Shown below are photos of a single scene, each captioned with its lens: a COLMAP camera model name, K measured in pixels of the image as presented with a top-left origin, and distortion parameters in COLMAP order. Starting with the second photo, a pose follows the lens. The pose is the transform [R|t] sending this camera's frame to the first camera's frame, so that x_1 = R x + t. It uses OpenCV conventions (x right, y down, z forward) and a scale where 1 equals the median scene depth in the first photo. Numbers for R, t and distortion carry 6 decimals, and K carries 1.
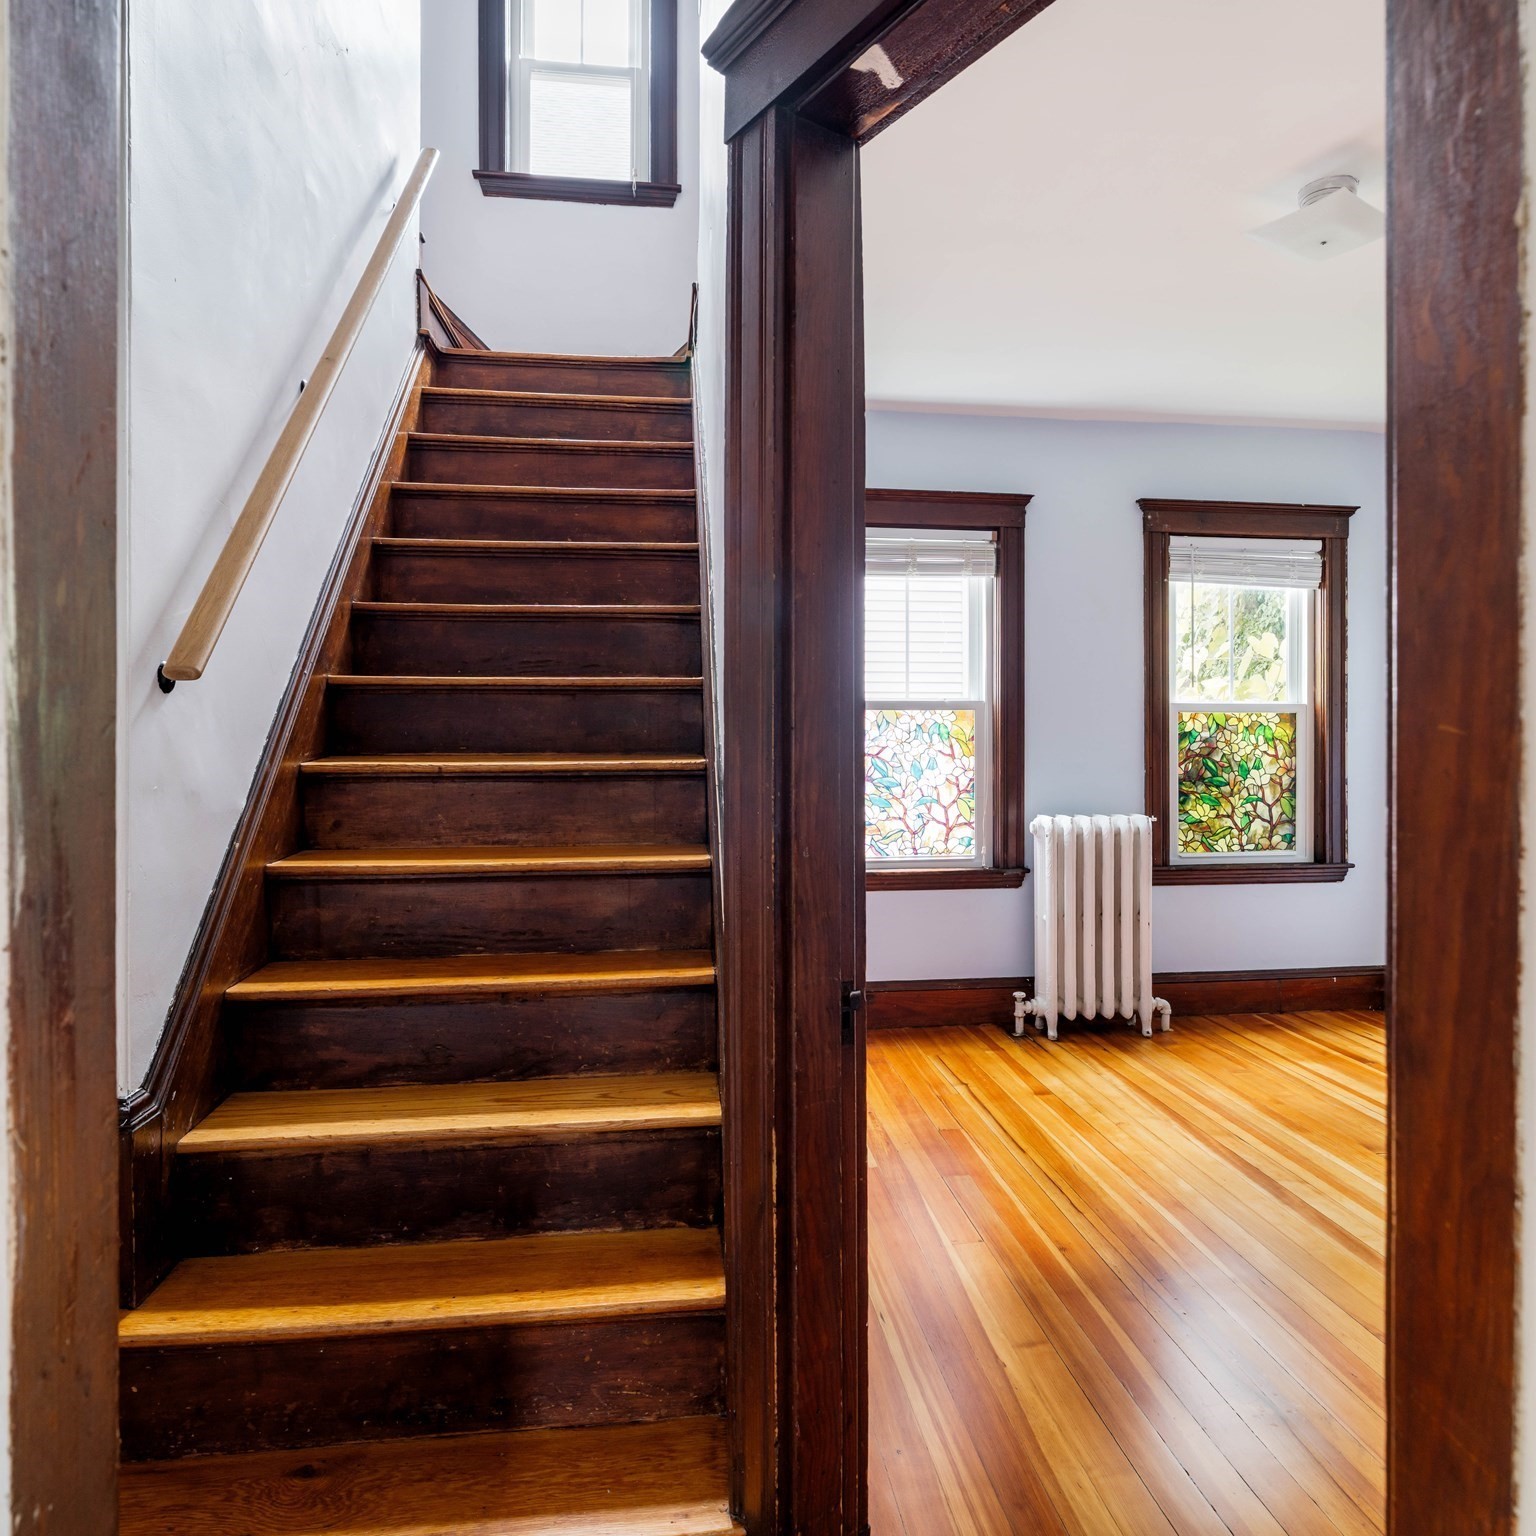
lens RADIAL K [[1110.0, 0, 775.6], [0, 1110.0, 758.0], [0, 0, 1]] dist [-0.011847, 0.007119]
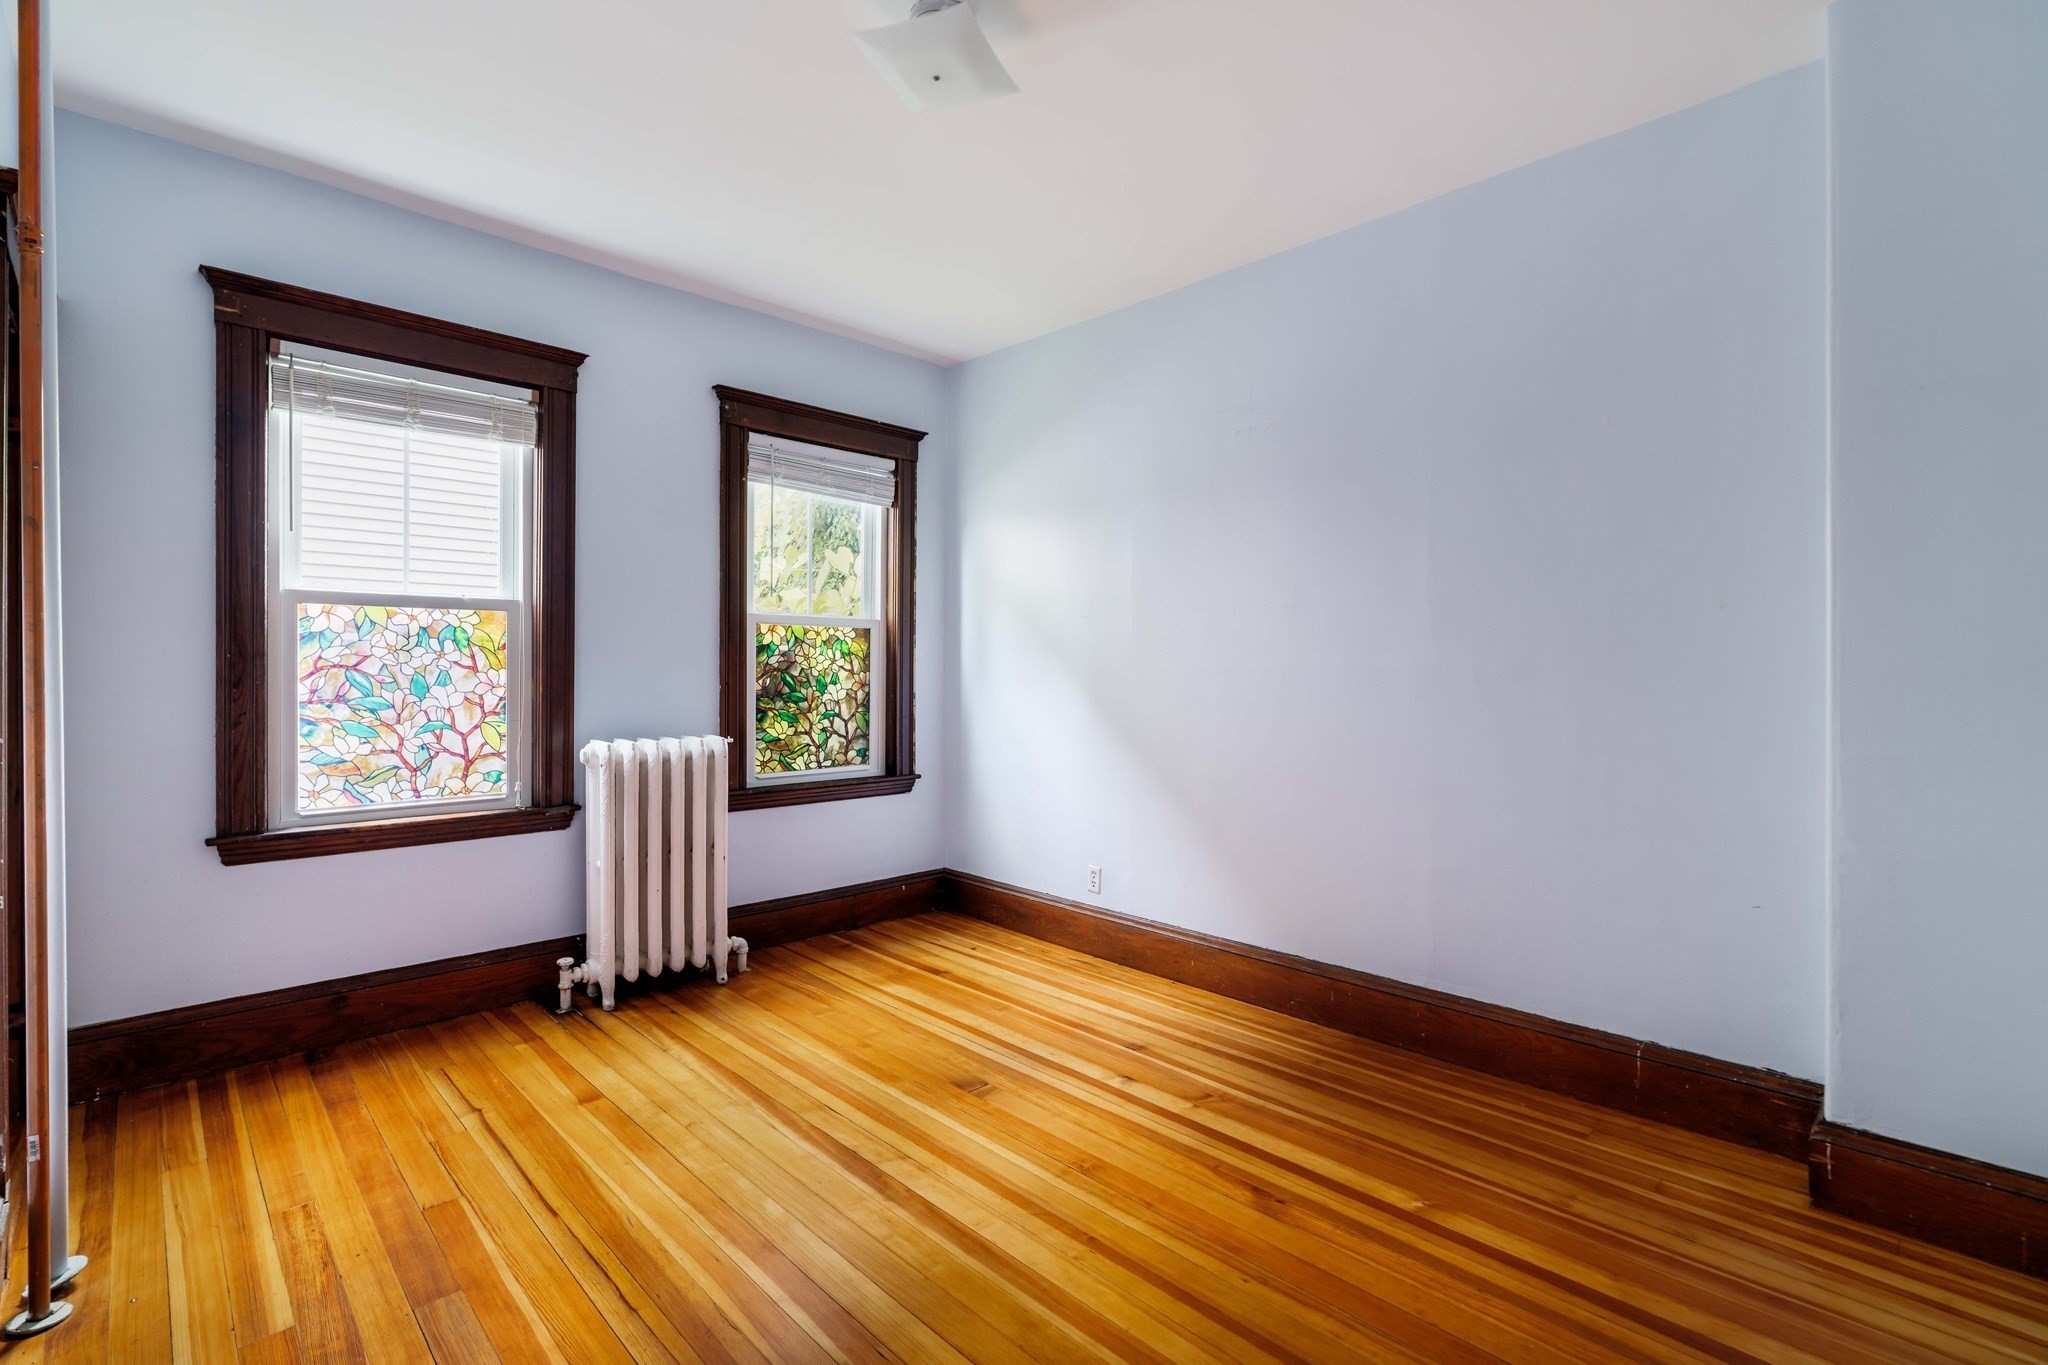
lens RADIAL K [[933.7, 0, 1038.8], [0, 933.7, 671.0], [0, 0, 1]] dist [-0.001404, 0.000048]
pose [[0.791971, 0.005307, 0.610536, 0.073361], [-0.003588, 0.999985, -0.004039, 0.001111], [-0.610548, 0.001008, 0.791978, 0.236862]]
